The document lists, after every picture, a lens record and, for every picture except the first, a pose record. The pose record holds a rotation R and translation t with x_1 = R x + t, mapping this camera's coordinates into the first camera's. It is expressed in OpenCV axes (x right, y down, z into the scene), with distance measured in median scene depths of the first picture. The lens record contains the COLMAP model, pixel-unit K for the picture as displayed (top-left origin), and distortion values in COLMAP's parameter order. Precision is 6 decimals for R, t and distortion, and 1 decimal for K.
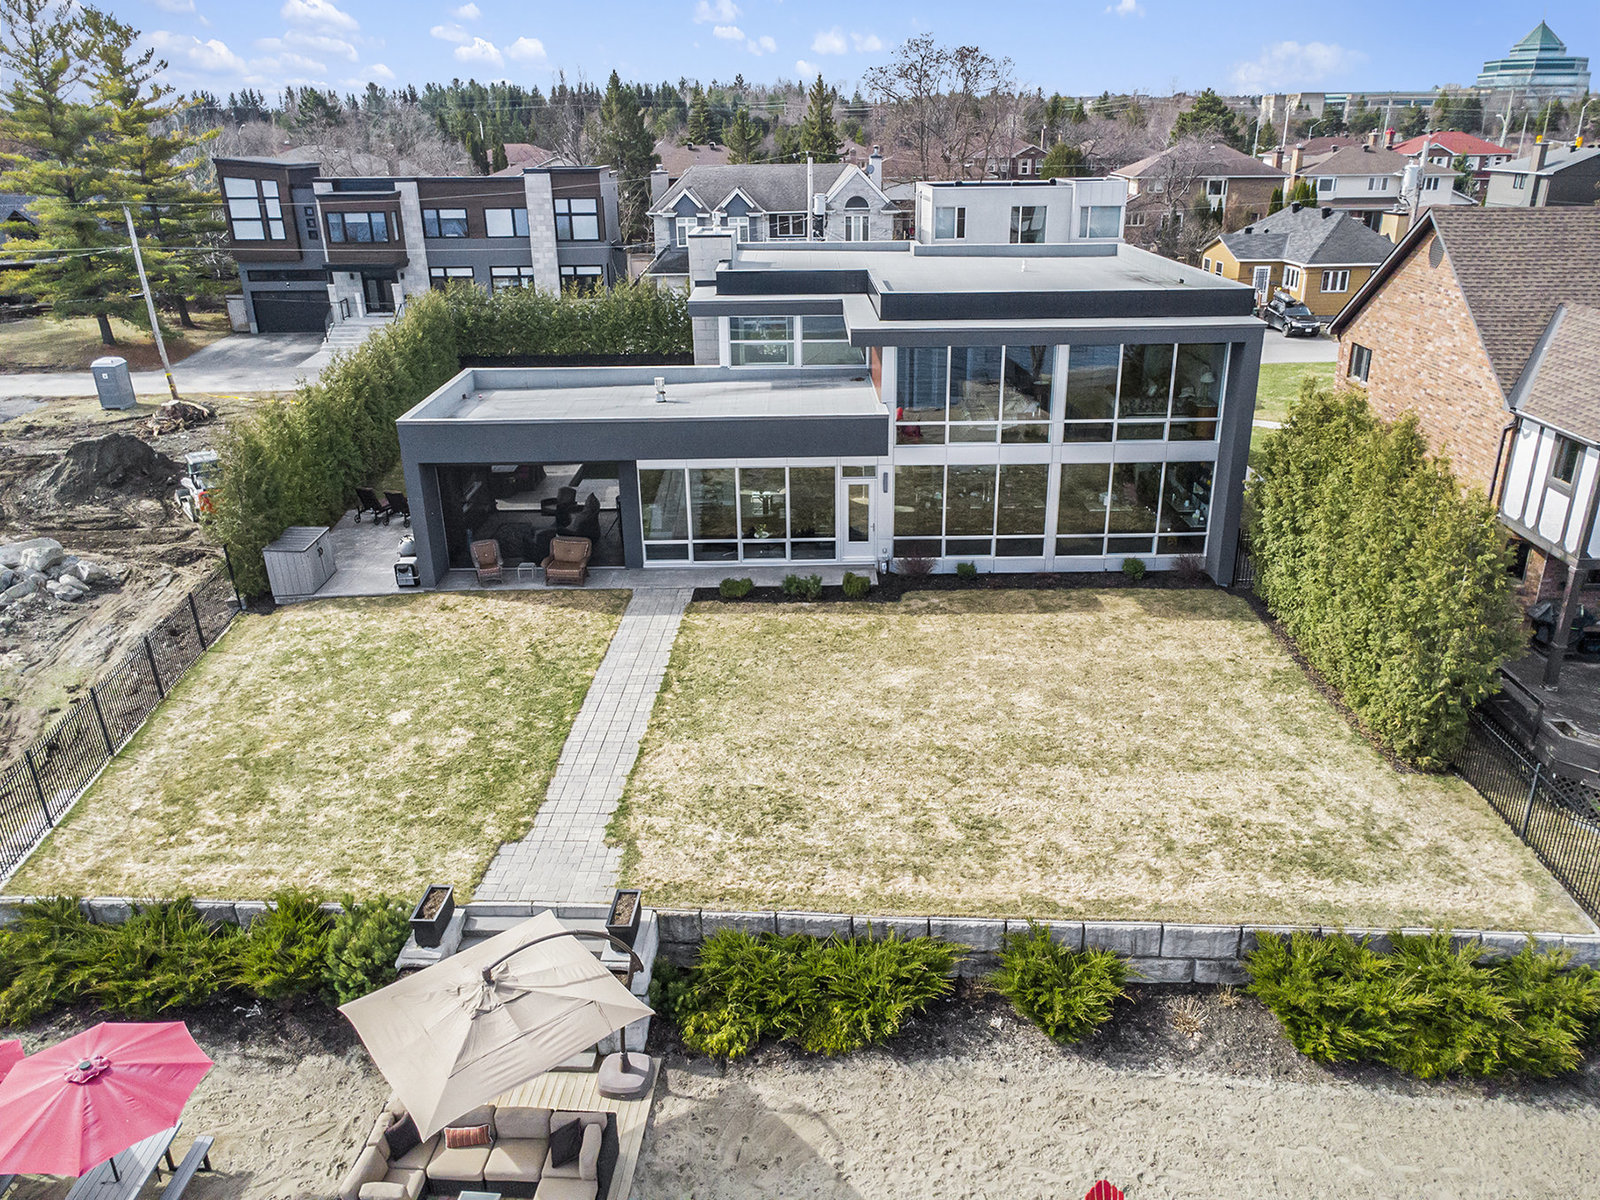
lens RADIAL K [[1136.2, 0, 811.1], [0, 1136.2, 605.9], [0, 0, 1]] dist [0.009482, -0.006468]
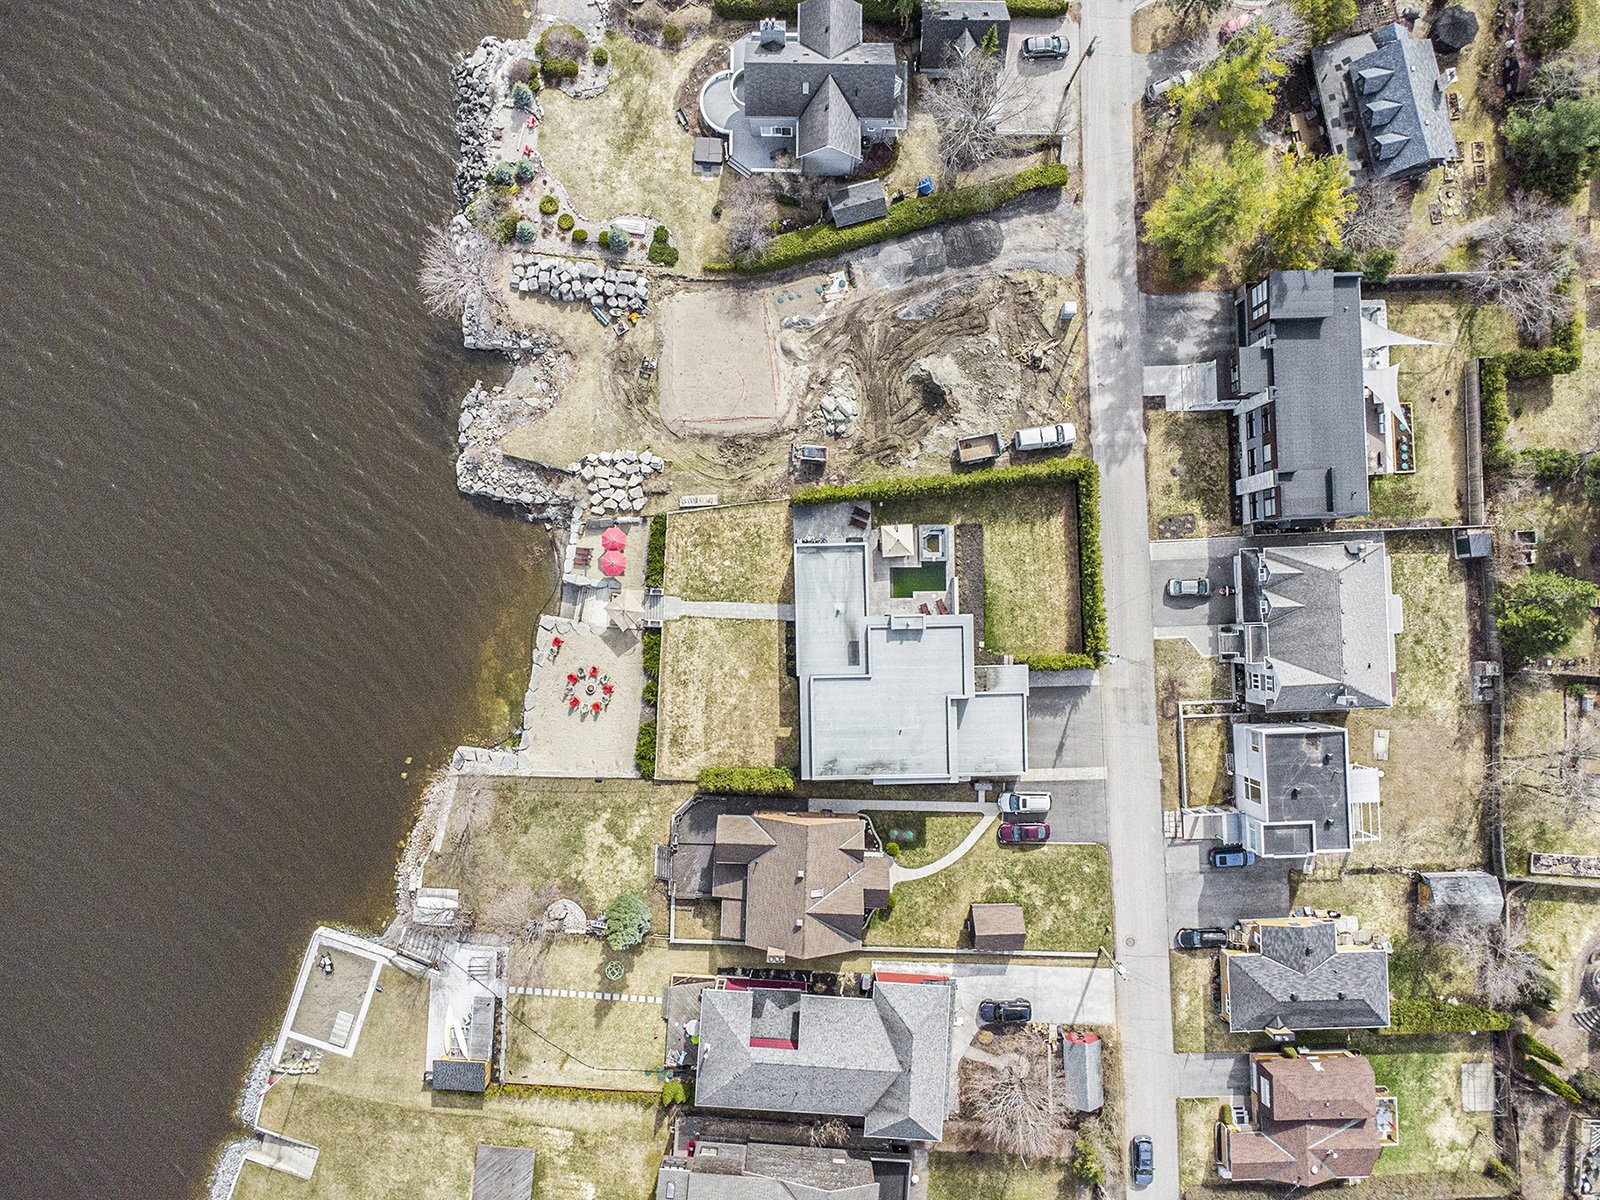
lens RADIAL K [[1128.3, 0, 800.0], [0, 1128.3, 600.0], [0, 0, 1]] dist [0.007751, -0.000169]
pose [[0.000475, 0.999999, 0.001063, -0.167630], [-0.403449, -0.000781, 0.915002, -3.245884], [0.915002, -0.000864, 0.403449, -0.442669]]
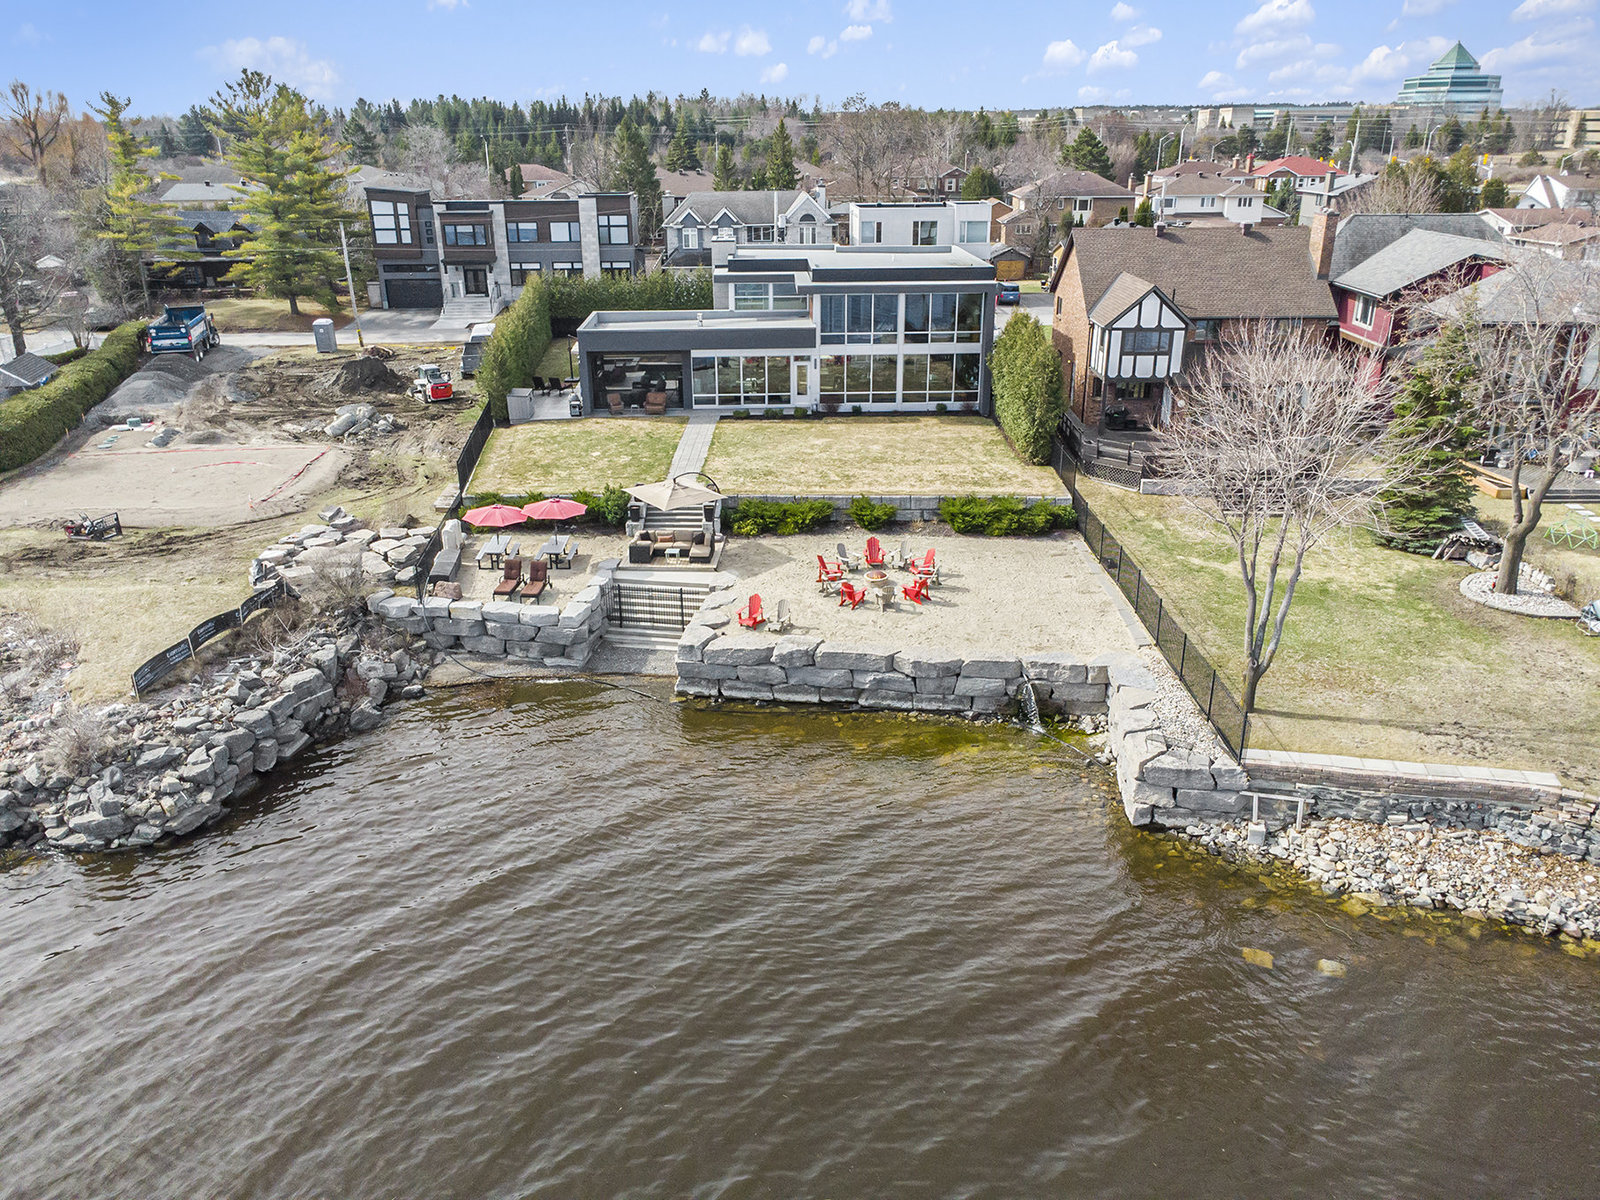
lens RADIAL K [[1128.3, 0, 800.0], [0, 1128.3, 600.0], [0, 0, 1]] dist [0.007751, -0.000169]
pose [[0.999755, -0.005800, 0.021369, -0.006047], [0.005964, 0.999953, -0.007608, 0.313704], [-0.021324, 0.007733, 0.999743, -0.955124]]
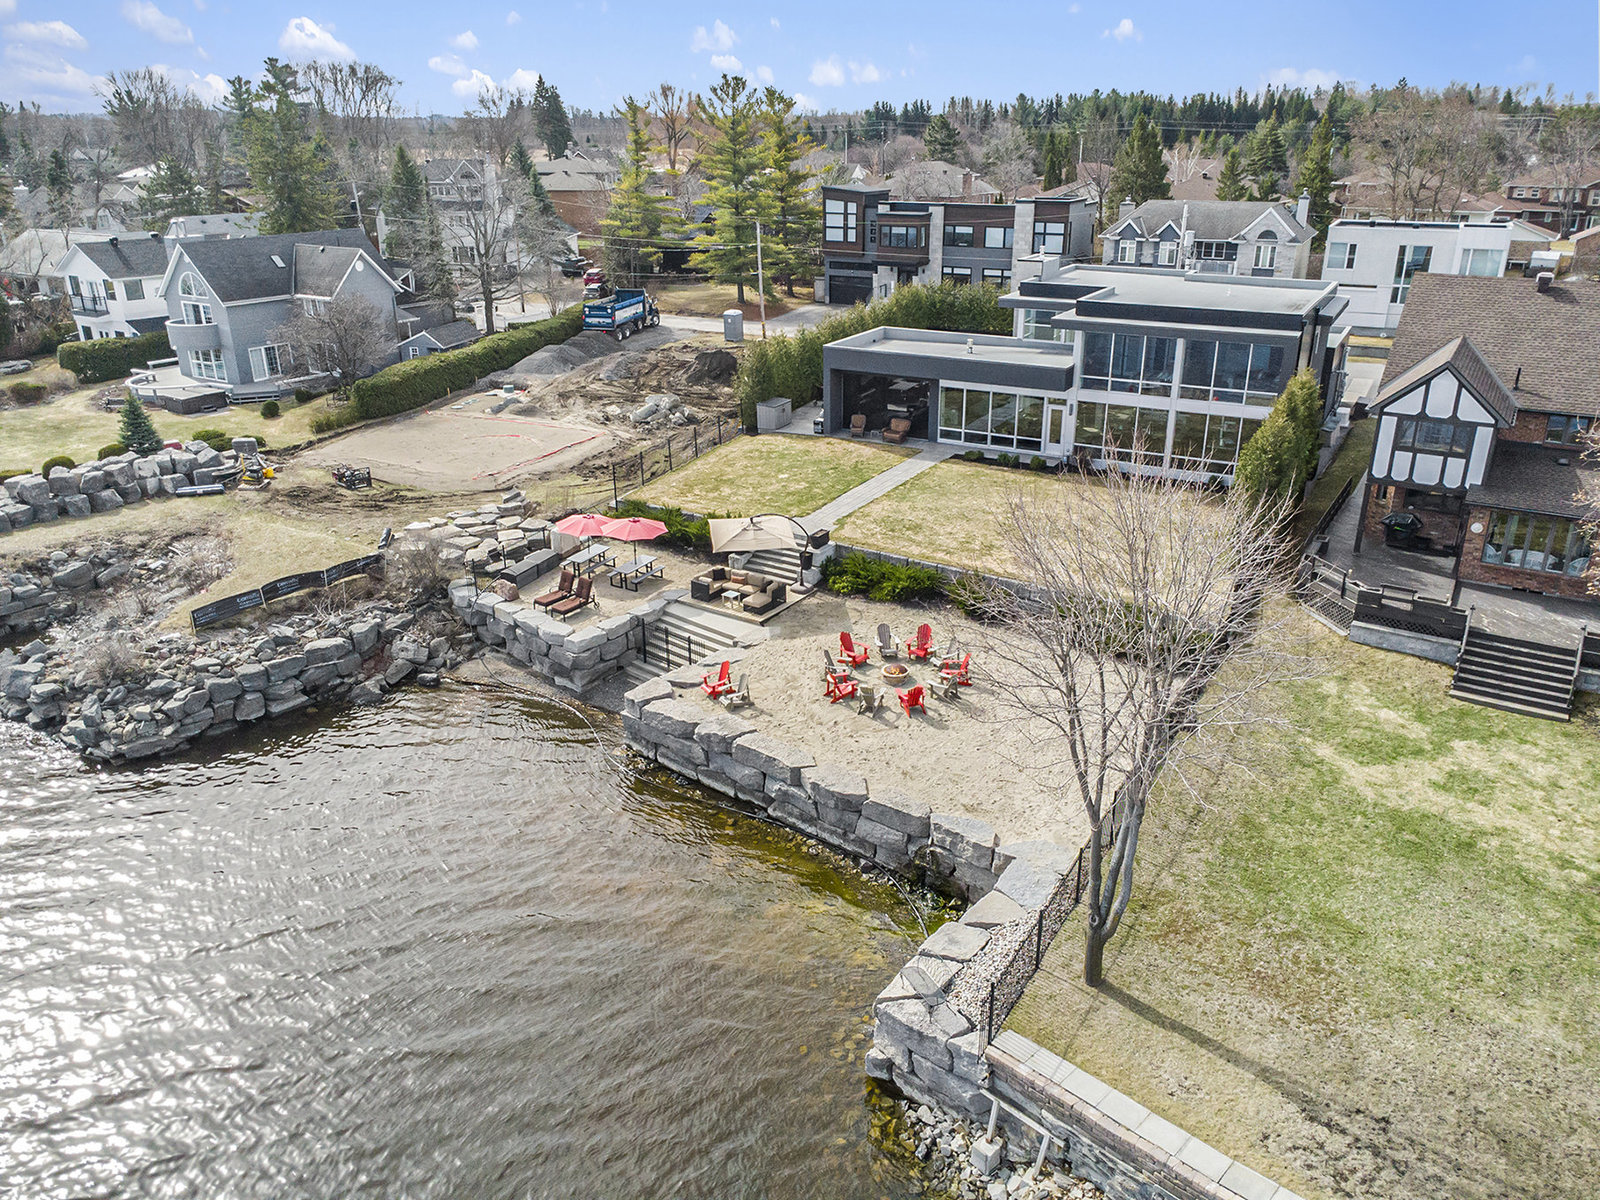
lens RADIAL K [[1135.0, 0, 826.2], [0, 1135.0, 600.2], [0, 0, 1]] dist [0.007094, 0.006389]
pose [[0.873054, 0.193379, -0.447639, 0.555629], [-0.194900, 0.979872, 0.043180, 0.169425], [0.446979, 0.049547, 0.893171, -0.677281]]
